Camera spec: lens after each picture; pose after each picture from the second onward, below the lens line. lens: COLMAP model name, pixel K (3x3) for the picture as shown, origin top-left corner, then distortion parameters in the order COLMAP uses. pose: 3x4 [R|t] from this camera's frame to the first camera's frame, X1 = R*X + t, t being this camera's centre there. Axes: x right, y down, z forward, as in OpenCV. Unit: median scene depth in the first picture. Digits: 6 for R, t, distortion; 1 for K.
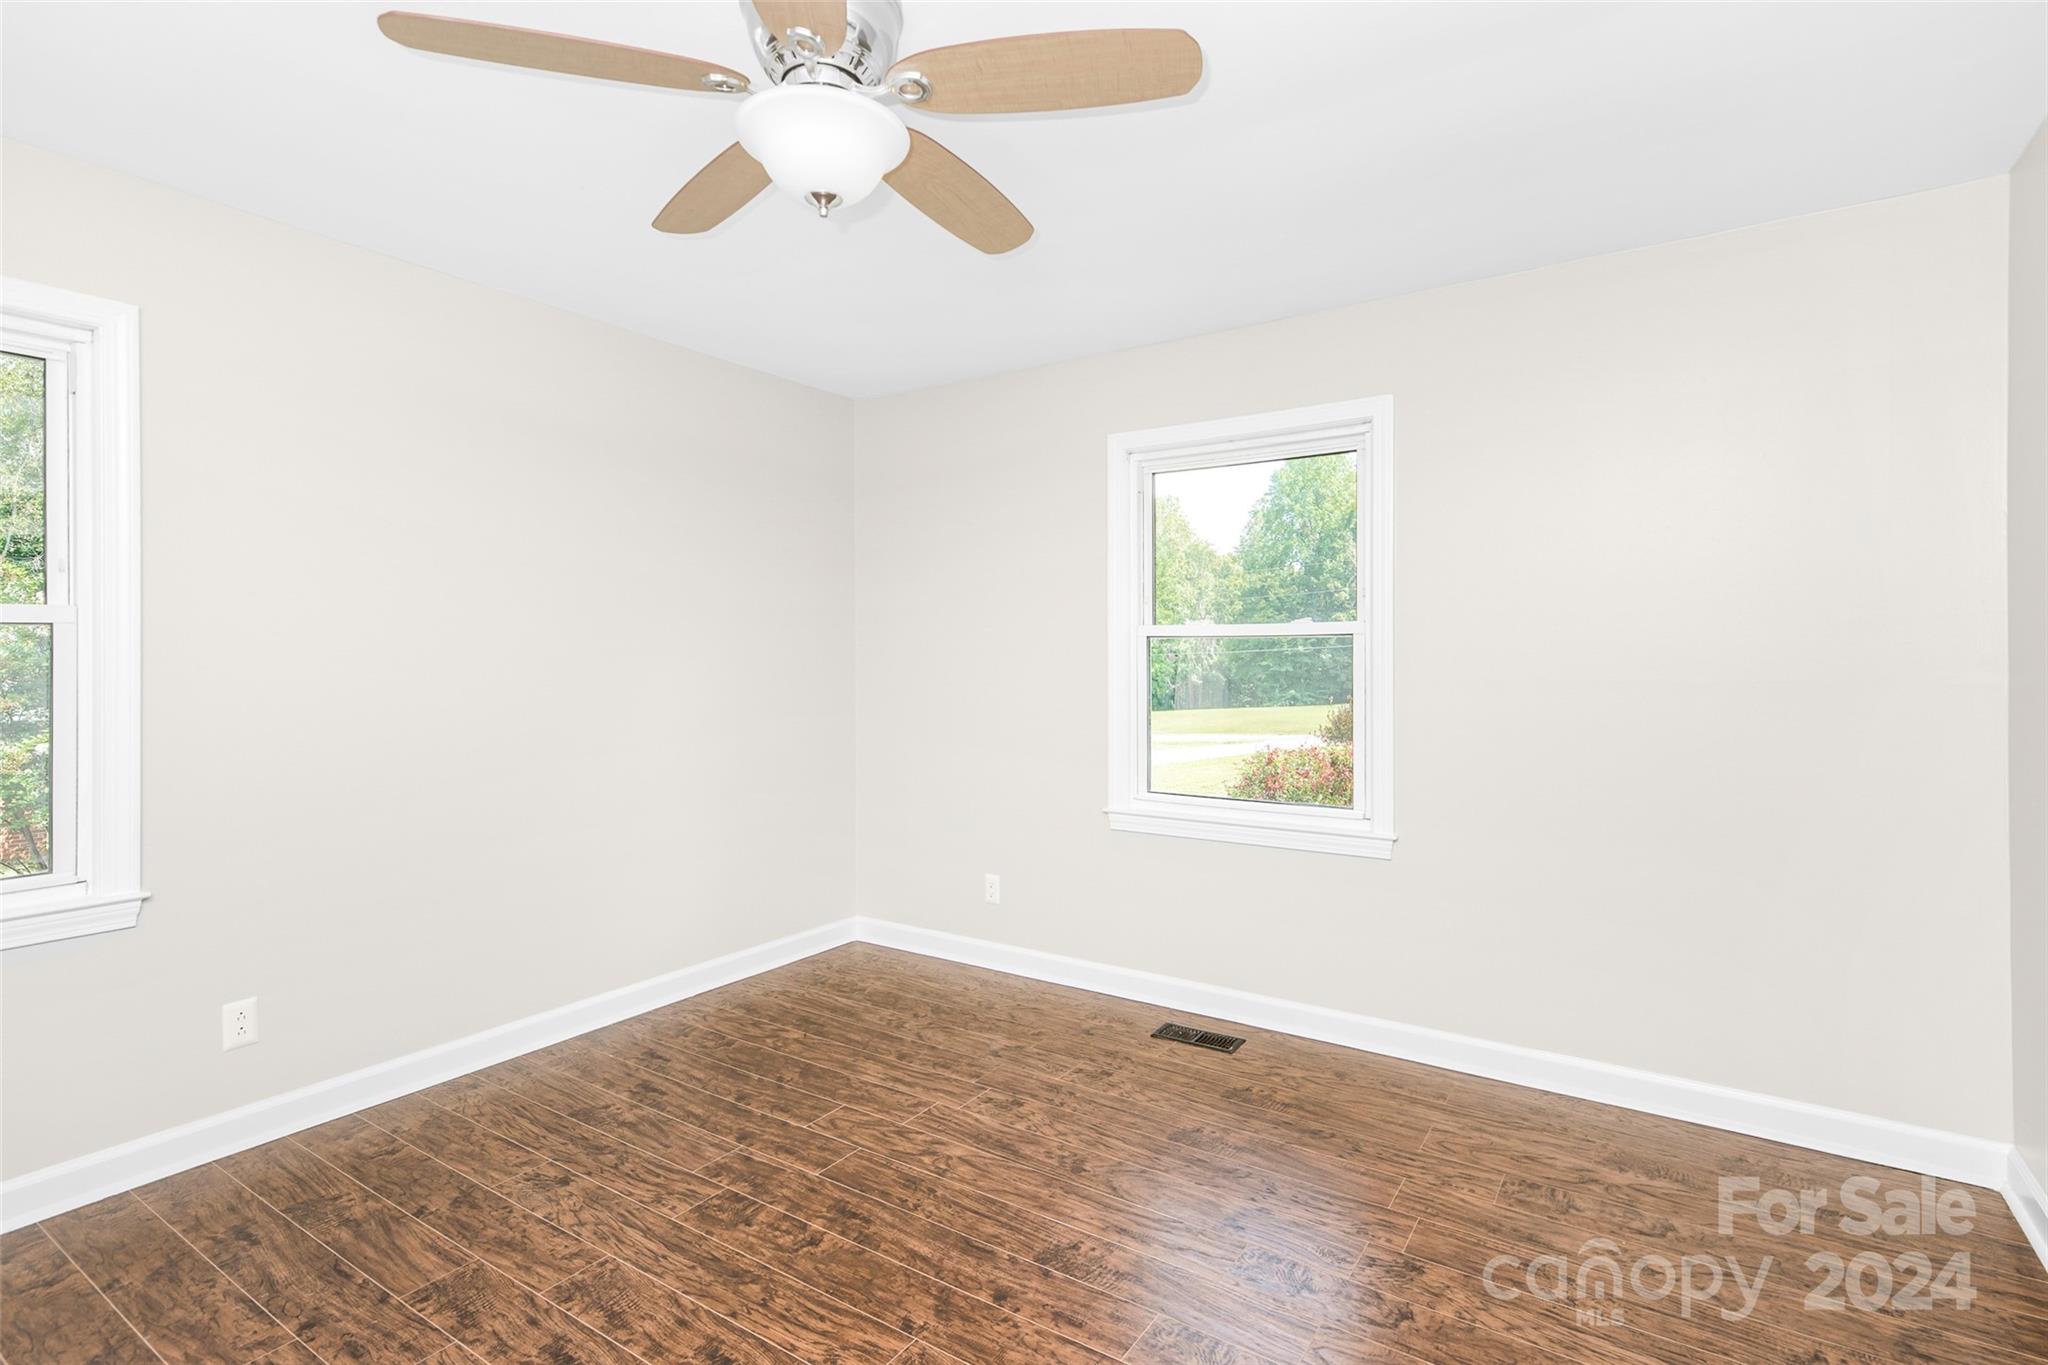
lens RADIAL K [[947.1, 0, 1029.0], [0, 947.1, 668.8], [0, 0, 1]] dist [0.015486, -0.000576]
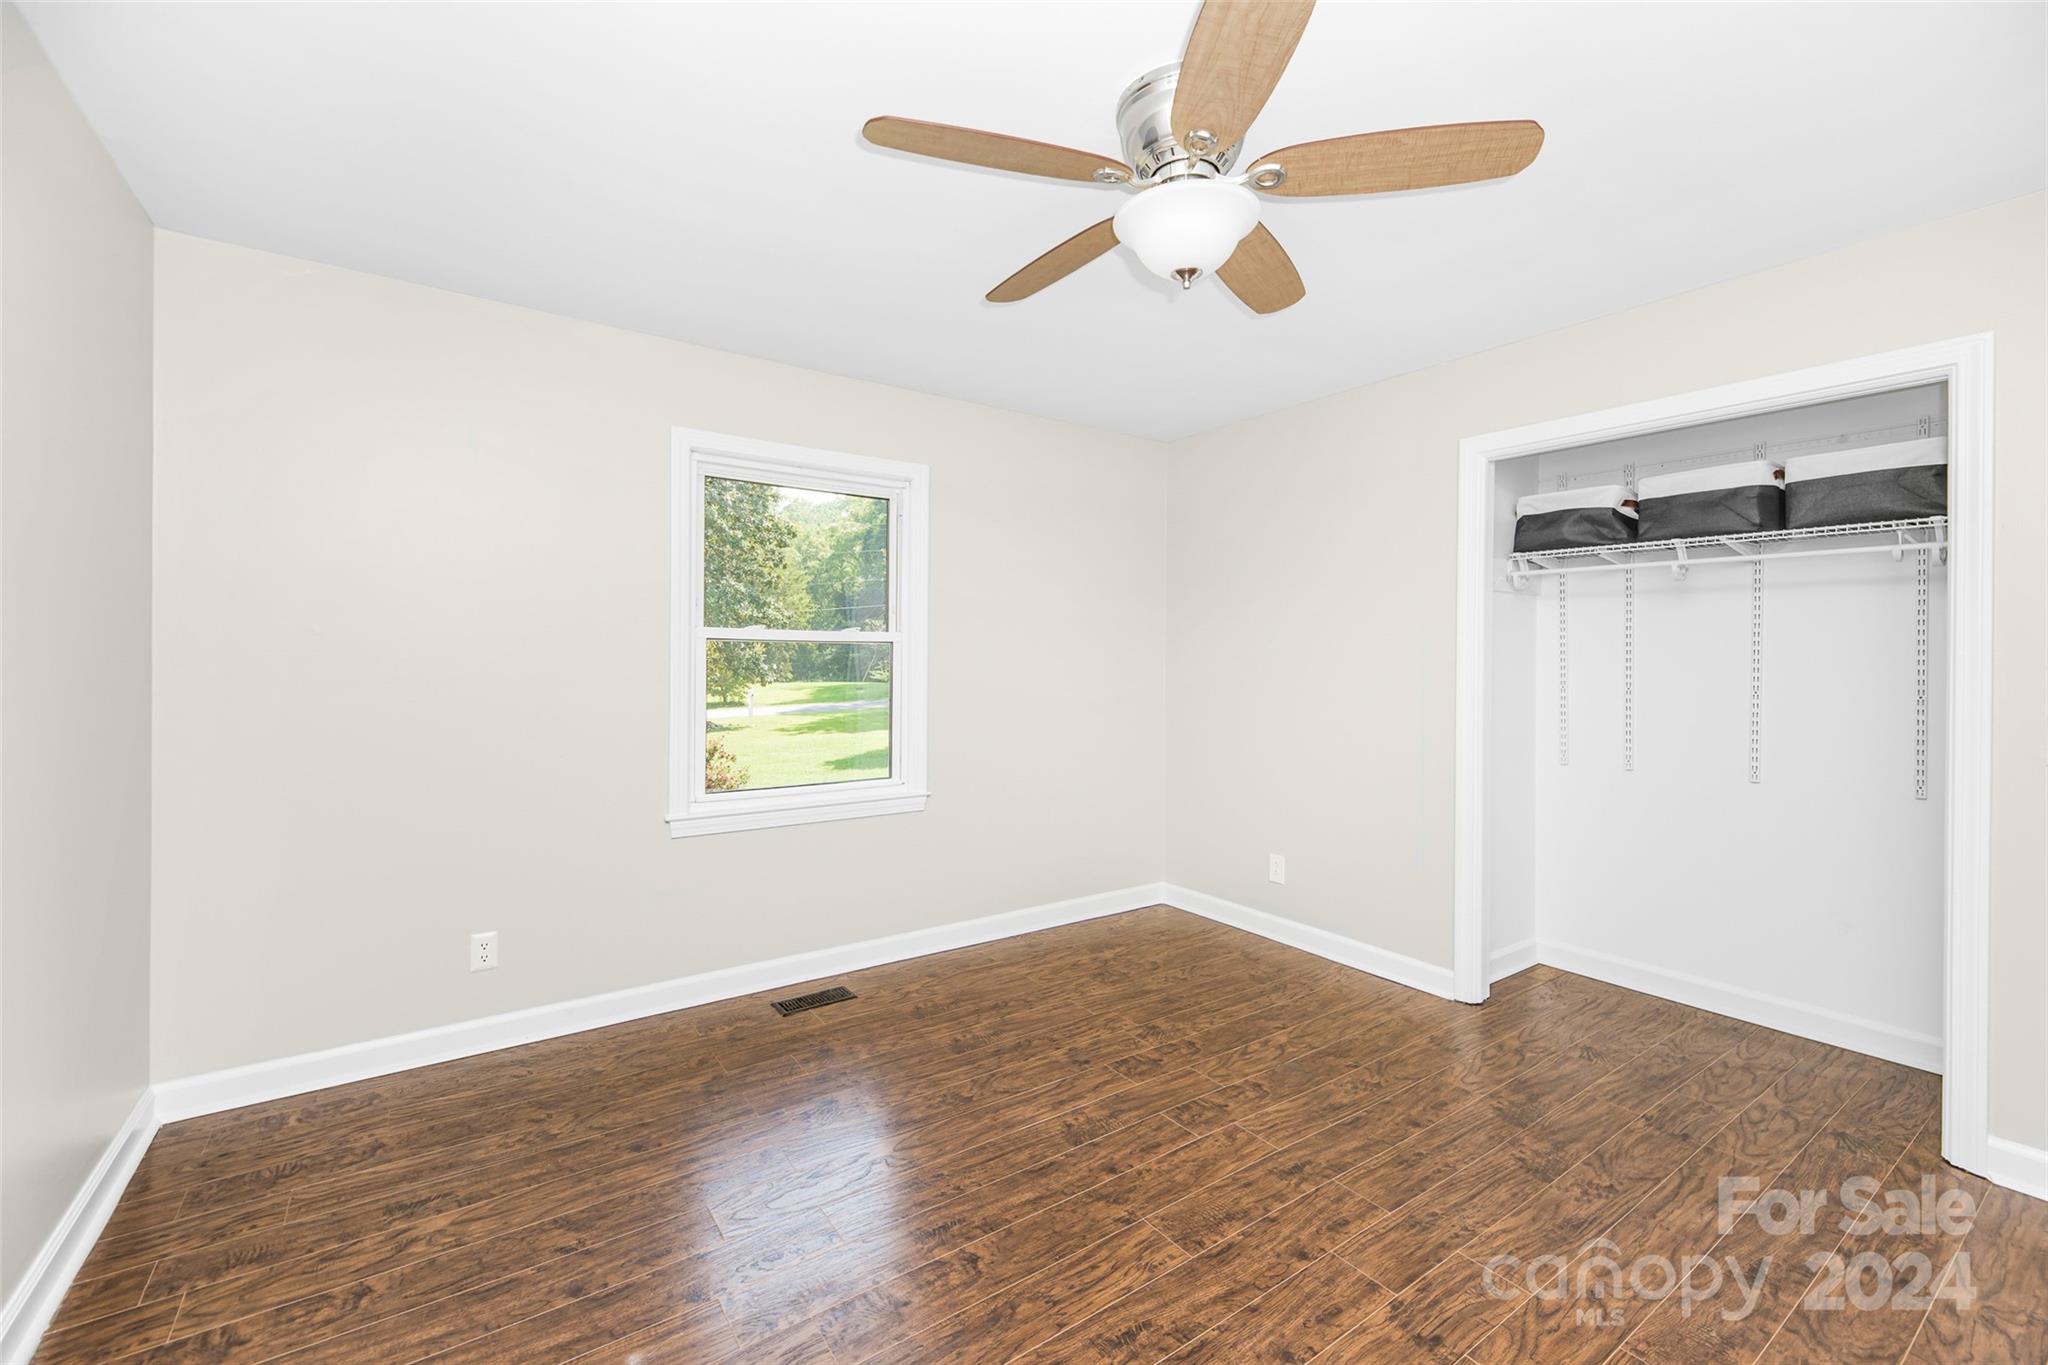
lens RADIAL K [[840.1, 0, 1020.4], [0, 840.1, 674.7], [0, 0, 1]] dist [0.006010, -0.000975]
pose [[0.389000, -0.013344, 0.921141, -0.684058], [0.006498, 0.999910, 0.011741, -0.003422], [-0.921215, 0.001418, 0.389051, 0.427868]]
